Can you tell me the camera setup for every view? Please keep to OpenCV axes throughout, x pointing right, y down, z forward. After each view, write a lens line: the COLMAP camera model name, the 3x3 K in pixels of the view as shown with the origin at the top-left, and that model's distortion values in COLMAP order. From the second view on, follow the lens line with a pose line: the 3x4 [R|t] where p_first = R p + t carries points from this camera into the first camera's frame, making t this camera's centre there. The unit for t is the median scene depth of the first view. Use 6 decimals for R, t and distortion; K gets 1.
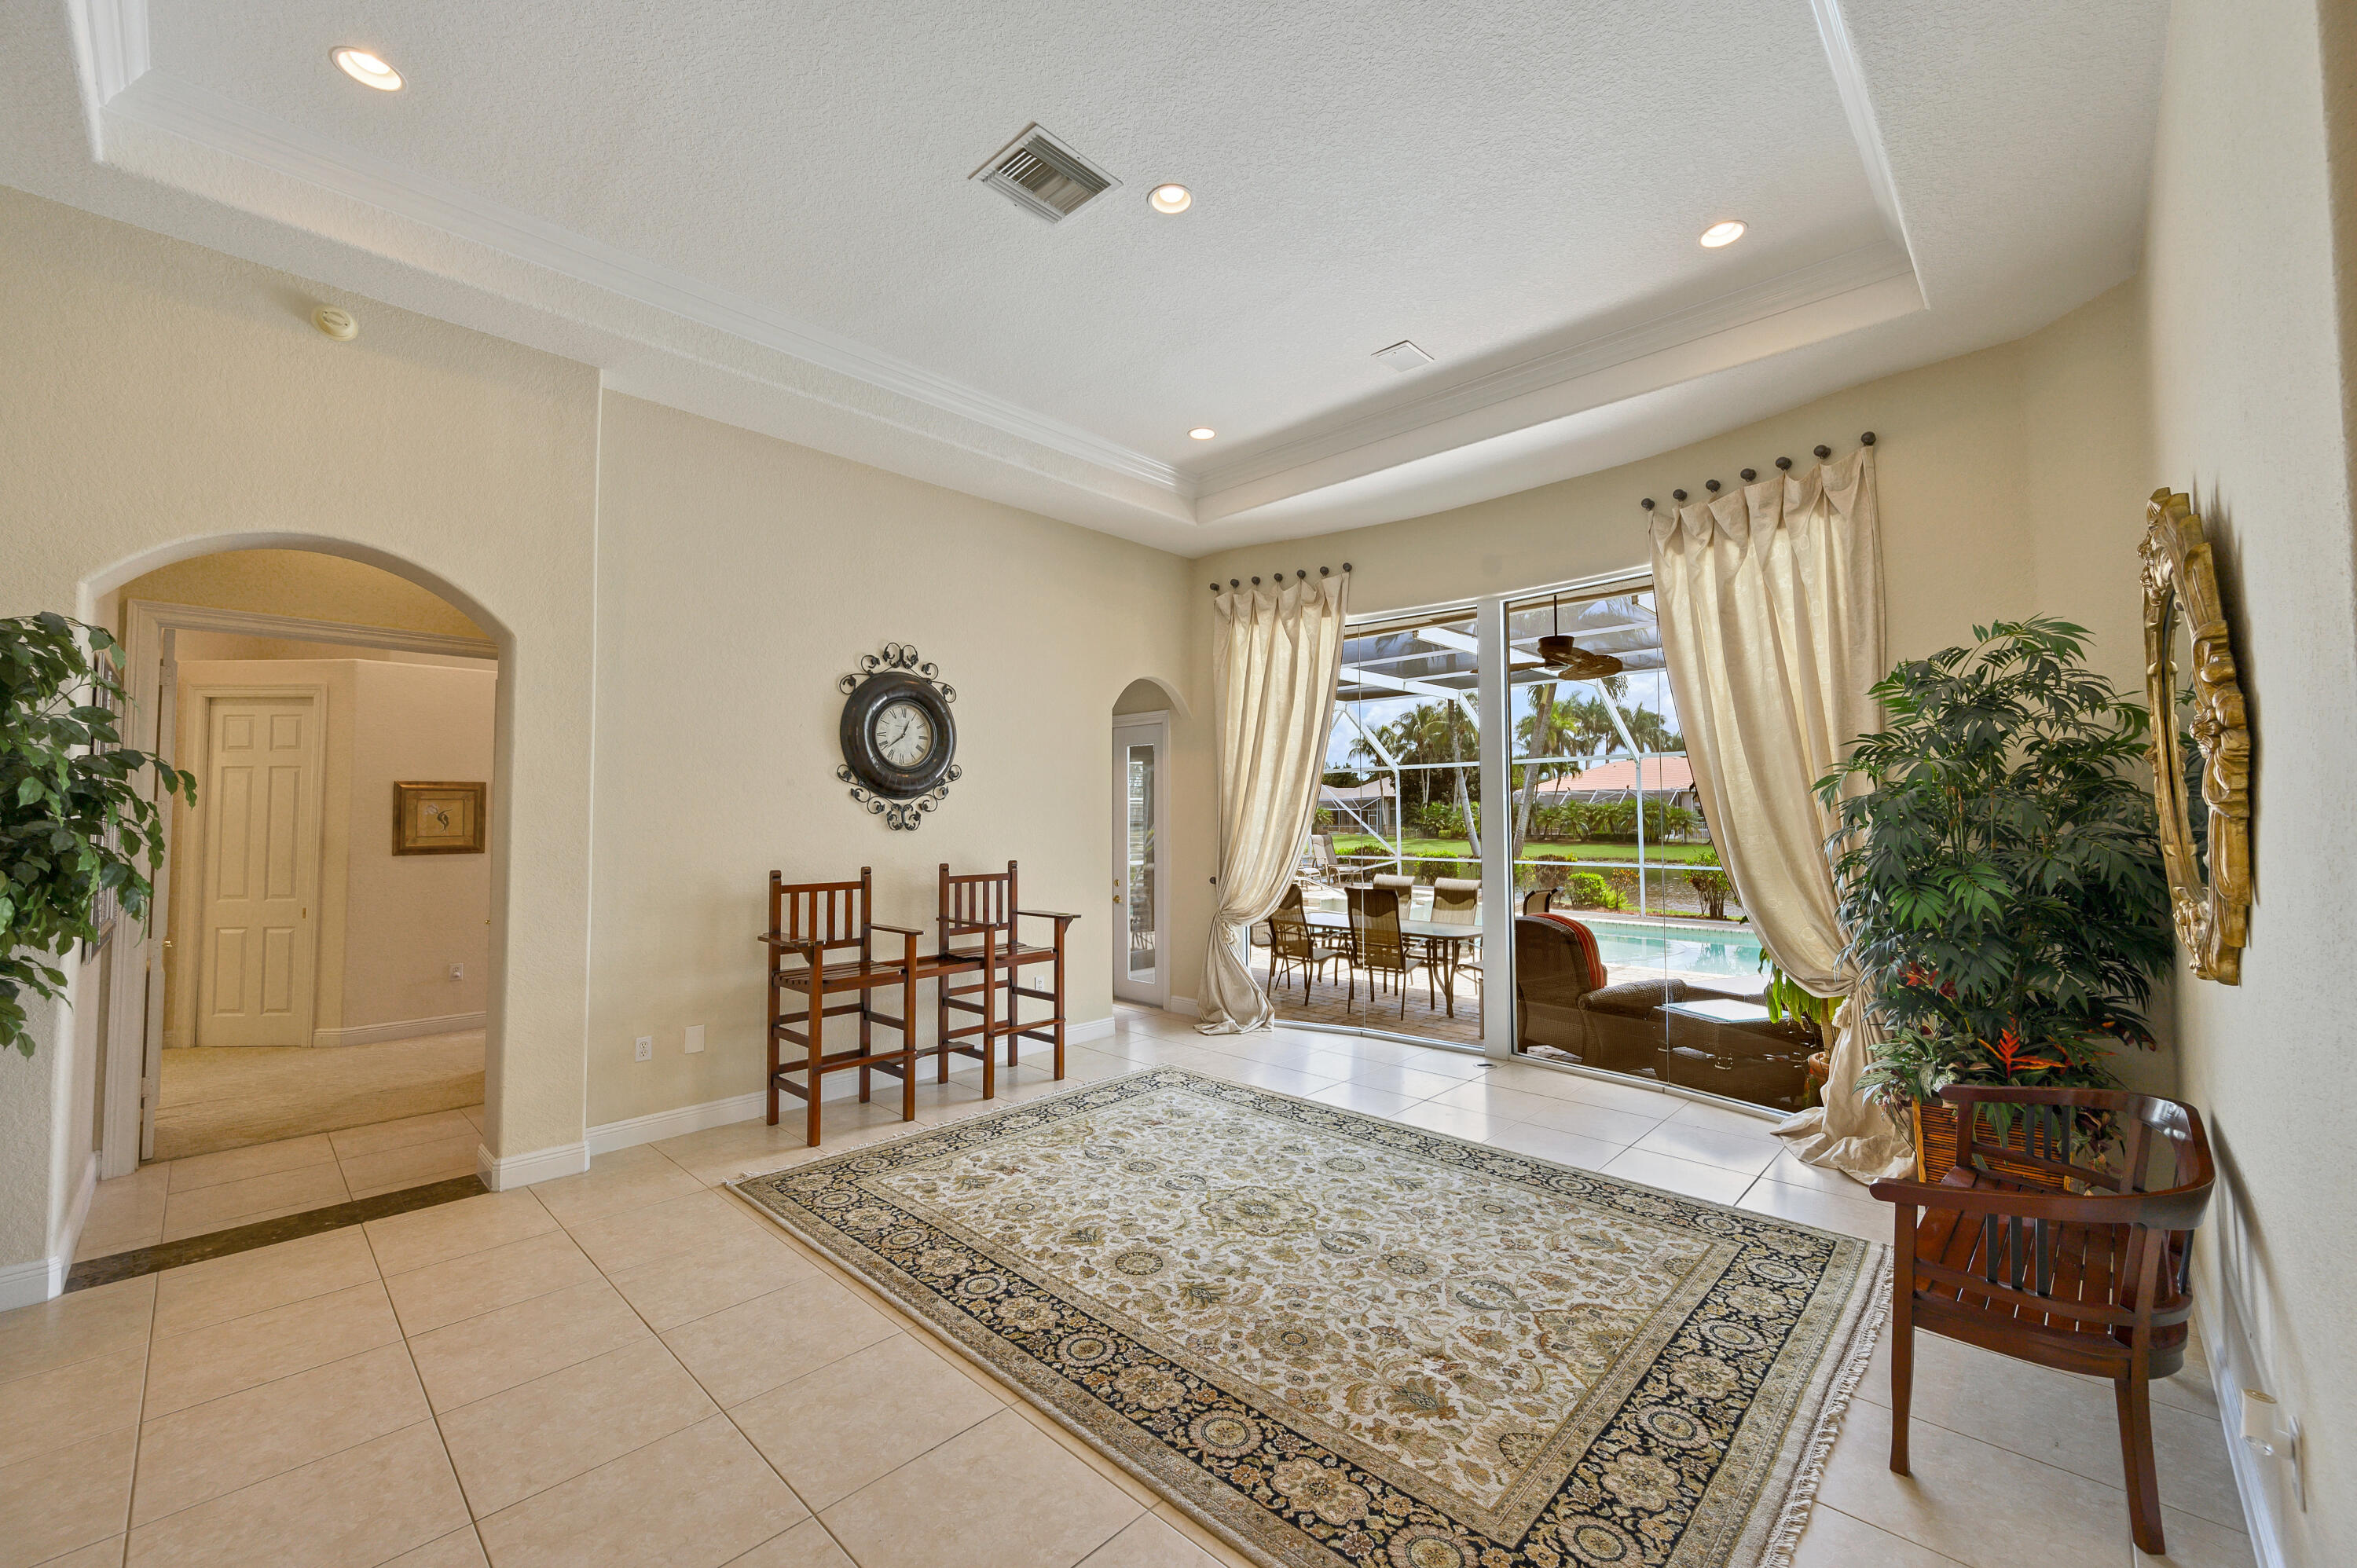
lens RADIAL K [[953.3, 0, 1178.5], [0, 953.3, 784.0], [0, 0, 1]] dist [-0.000144, 0.000010]
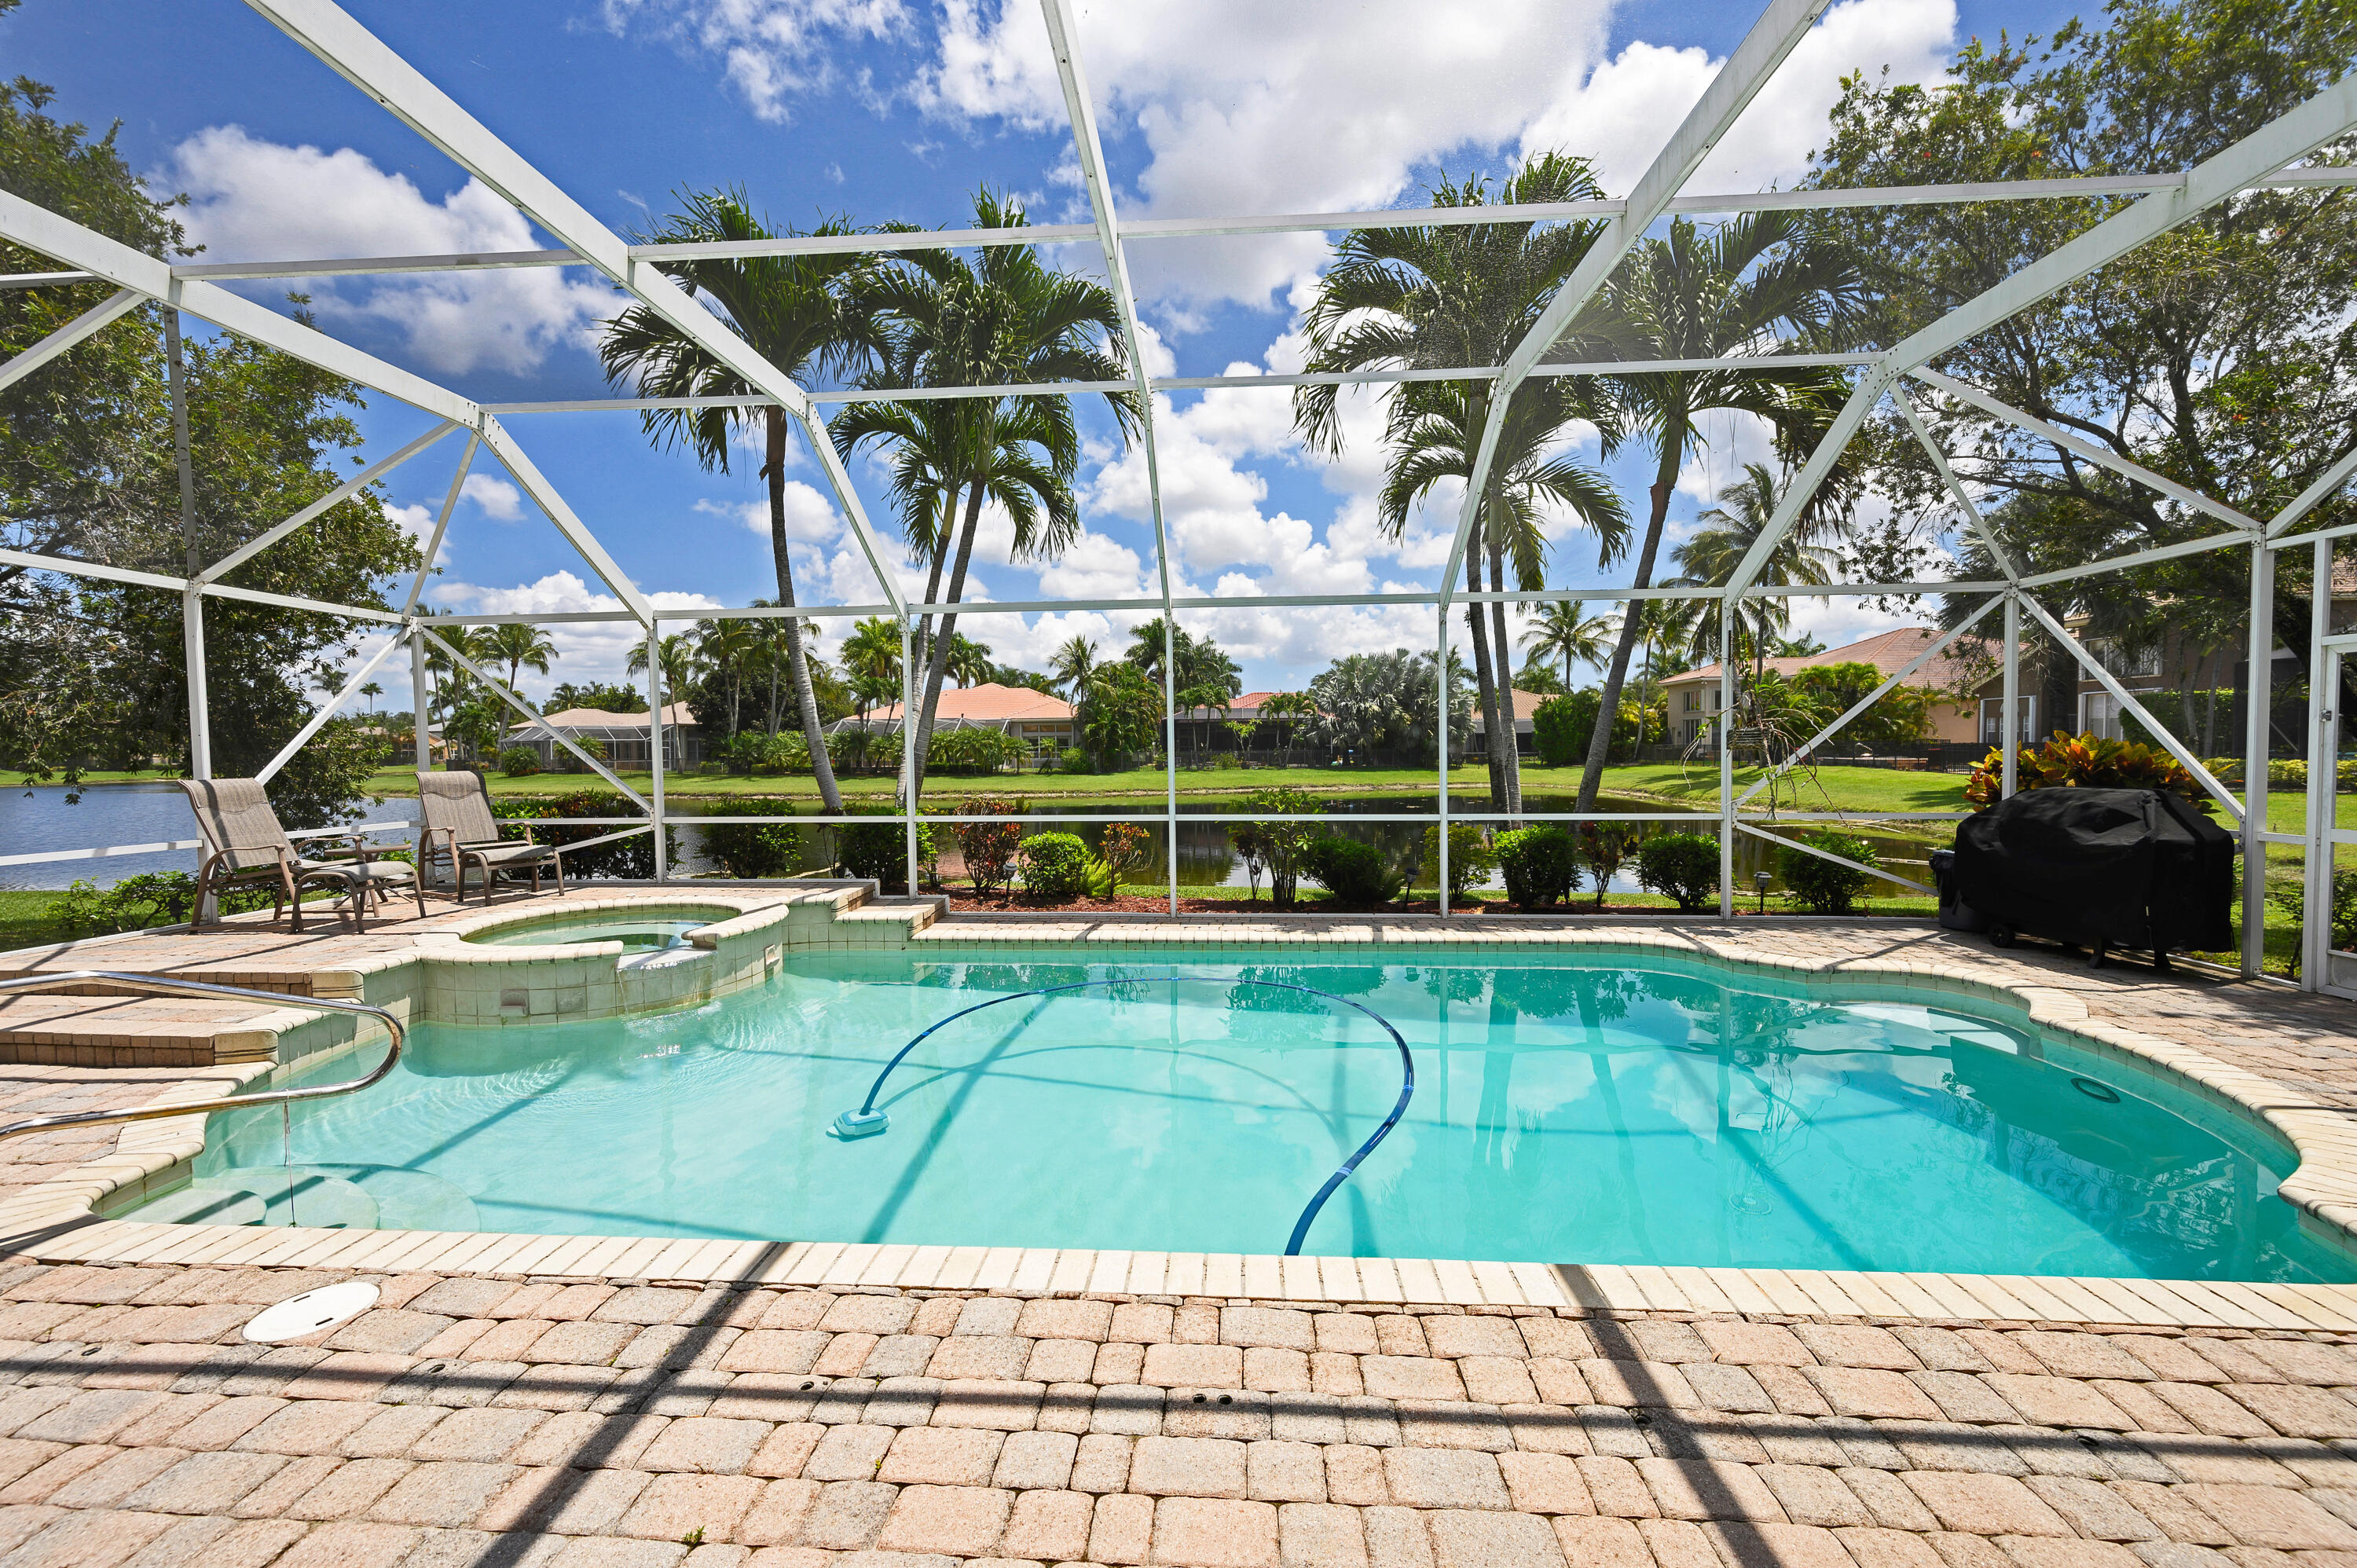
lens RADIAL K [[926.4, 0, 1178.5], [0, 926.4, 784.0], [0, 0, 1]] dist [-0.001631, -0.000099]
pose [[0.765590, -0.026989, 0.642763, 0.034825], [-0.017600, 0.997867, 0.062861, 0.007560], [-0.643088, -0.059438, 0.763482, 0.125820]]
